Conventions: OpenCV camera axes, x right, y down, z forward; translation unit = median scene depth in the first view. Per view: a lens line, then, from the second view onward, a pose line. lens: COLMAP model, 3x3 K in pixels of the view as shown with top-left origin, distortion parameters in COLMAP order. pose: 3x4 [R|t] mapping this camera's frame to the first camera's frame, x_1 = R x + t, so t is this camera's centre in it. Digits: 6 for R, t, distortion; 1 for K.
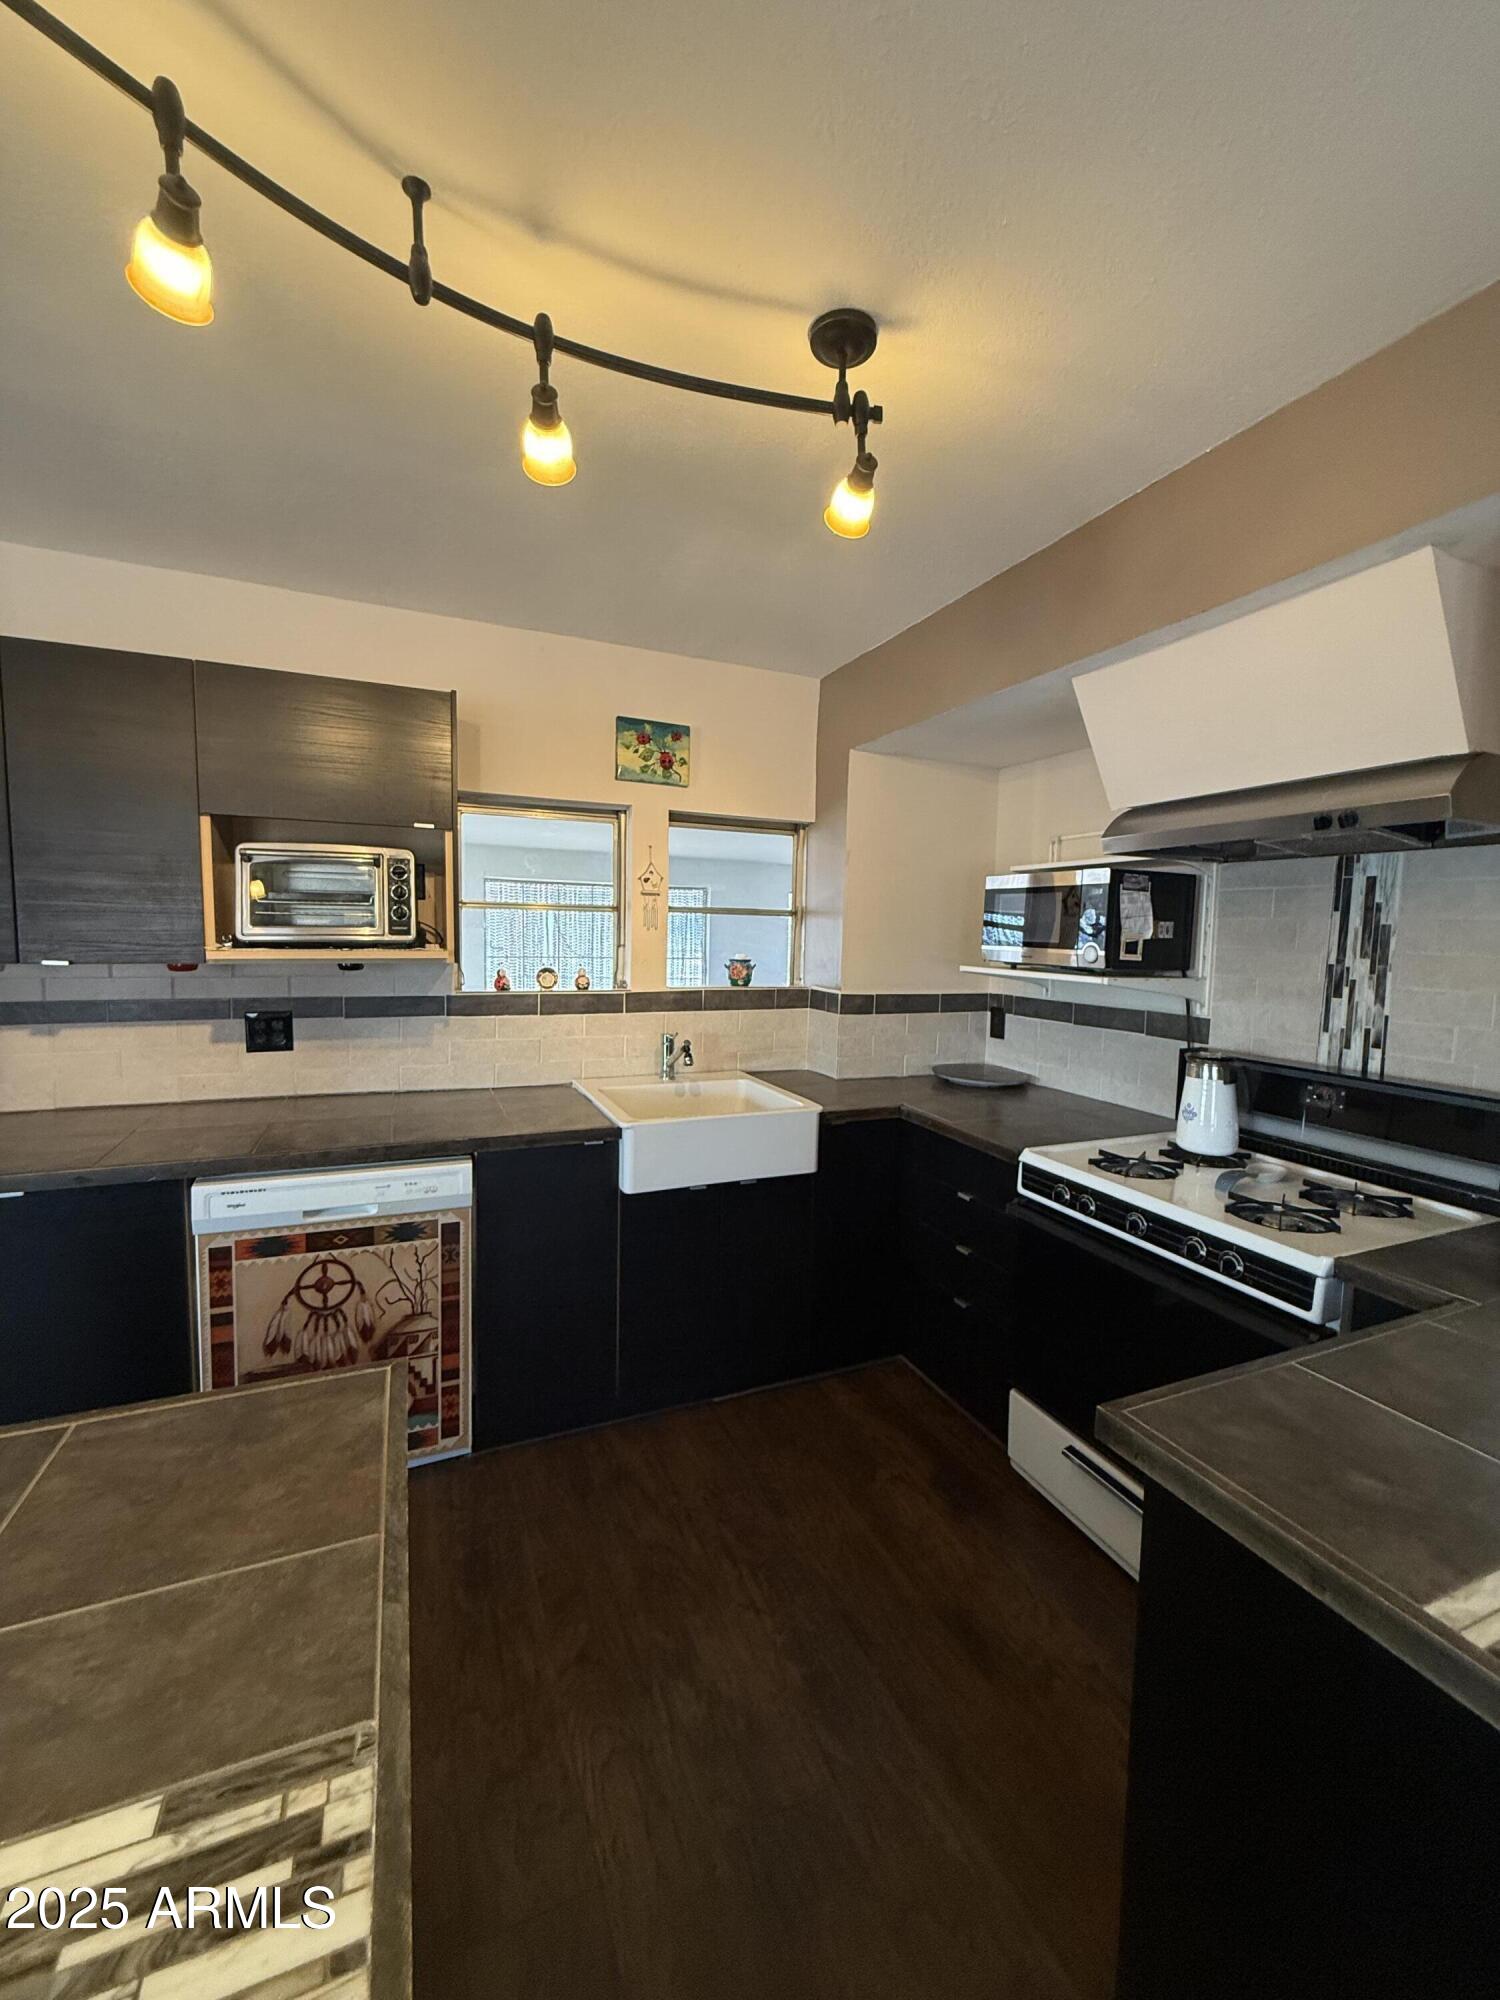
lens RADIAL K [[801.6, 0, 750.5], [0, 801.6, 997.1], [0, 0, 1]] dist [-0.001171, 0.000482]
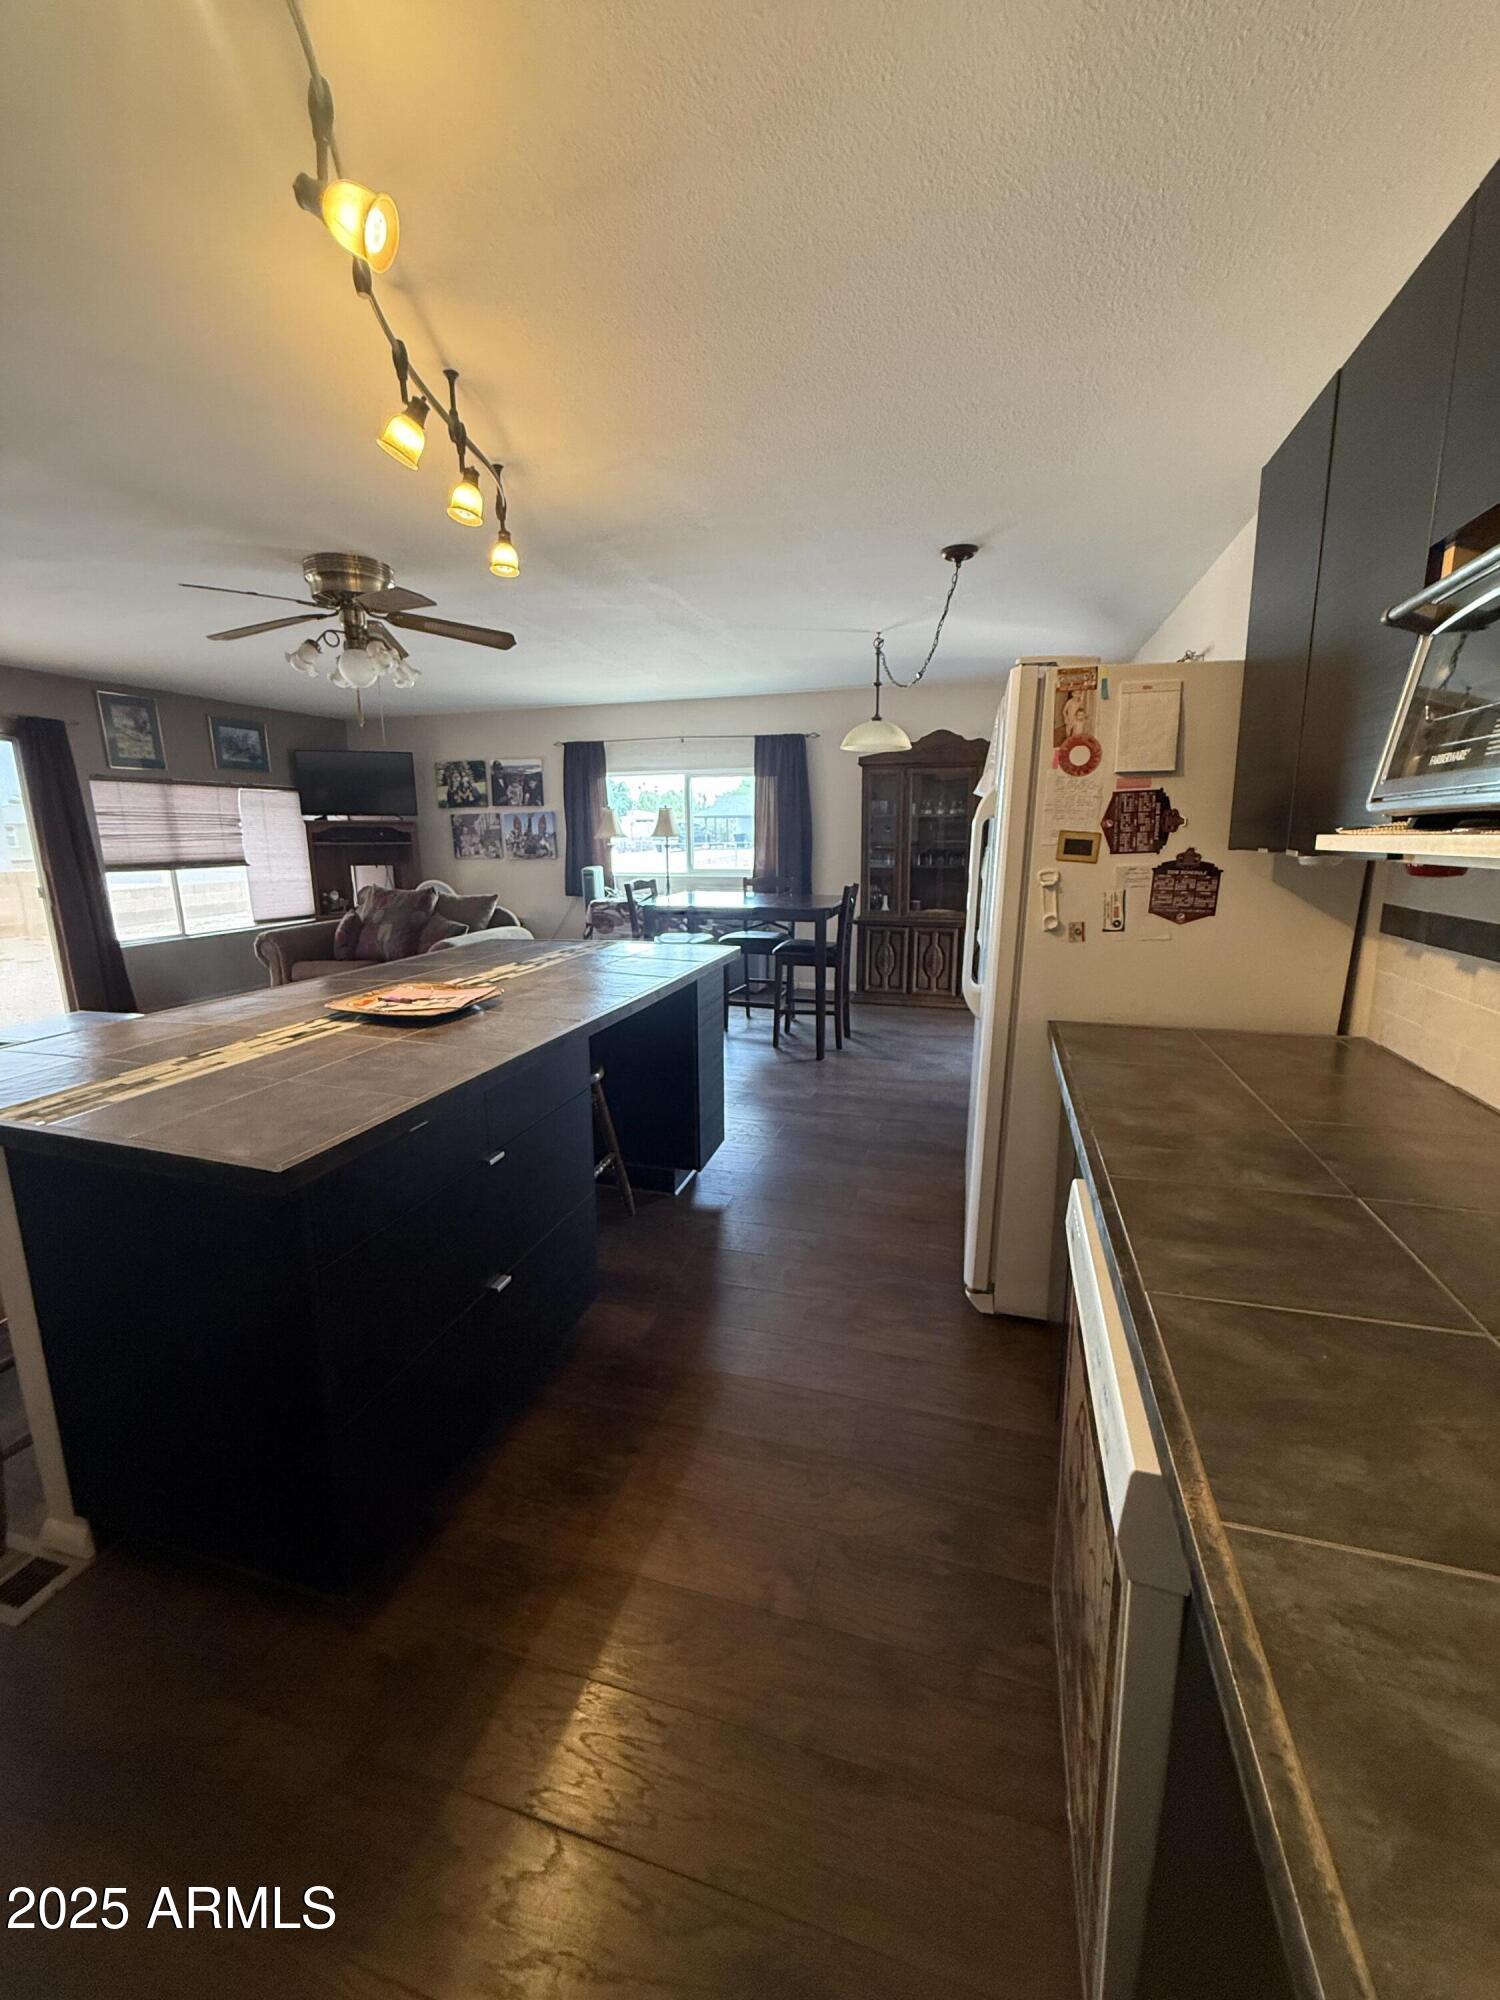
lens RADIAL K [[801.6, 0, 750.5], [0, 801.6, 997.1], [0, 0, 1]] dist [-0.001171, 0.000482]
pose [[-0.644004, 0.143197, -0.751500, -0.015660], [-0.065812, 0.968314, 0.240909, -0.048861], [0.762186, 0.204604, -0.614174, 0.903655]]
